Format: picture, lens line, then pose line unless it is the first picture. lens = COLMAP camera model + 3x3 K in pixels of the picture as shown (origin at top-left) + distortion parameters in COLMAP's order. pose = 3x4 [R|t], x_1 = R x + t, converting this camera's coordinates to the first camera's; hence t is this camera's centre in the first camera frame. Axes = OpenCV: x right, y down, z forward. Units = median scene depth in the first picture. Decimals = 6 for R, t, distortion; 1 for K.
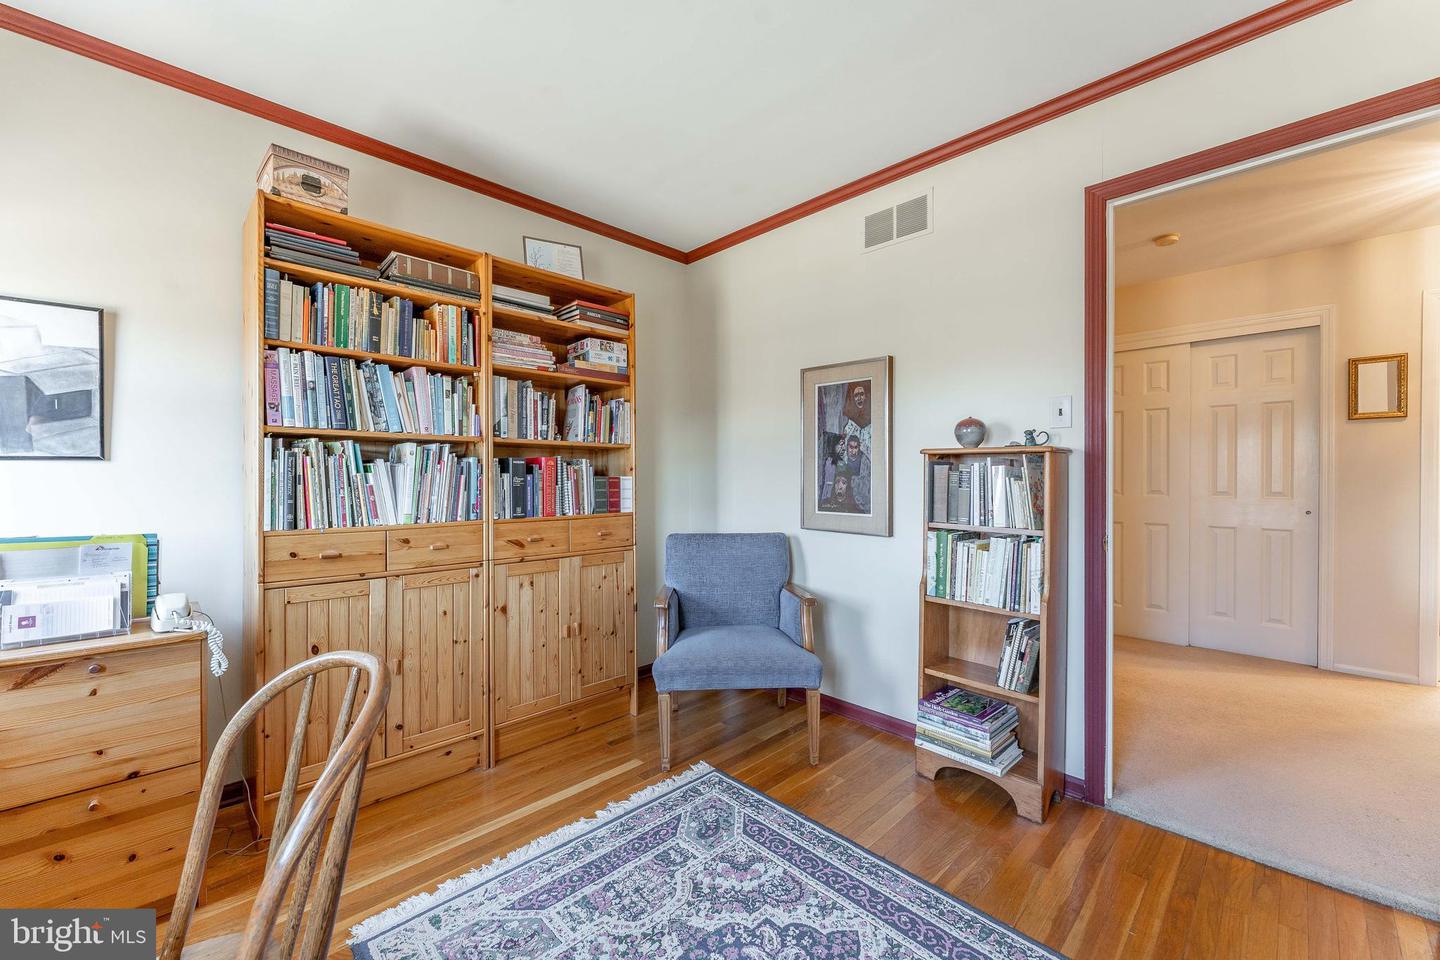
lens RADIAL K [[592.0, 0, 730.8], [0, 592.0, 474.5], [0, 0, 1]] dist [-0.000843, -0.000361]
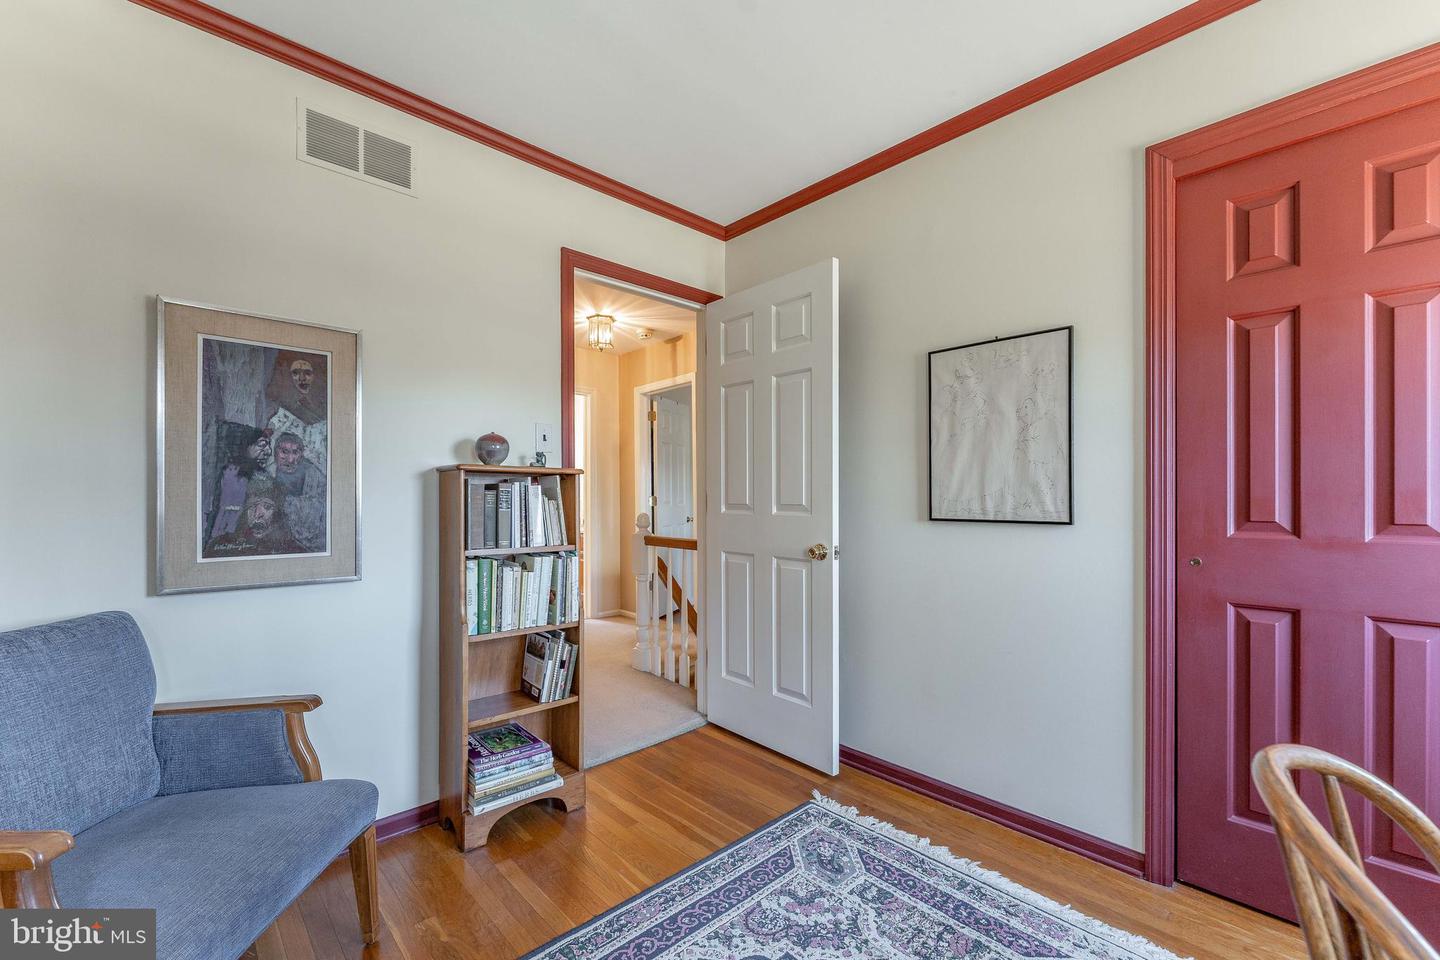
lens RADIAL K [[592.0, 0, 730.8], [0, 592.0, 474.5], [0, 0, 1]] dist [-0.000843, -0.000361]
pose [[0.011145, 0.017582, 0.999783, -0.455228], [-0.015152, 0.999734, -0.017412, -0.017907], [-0.999823, -0.014955, 0.011408, 0.536346]]
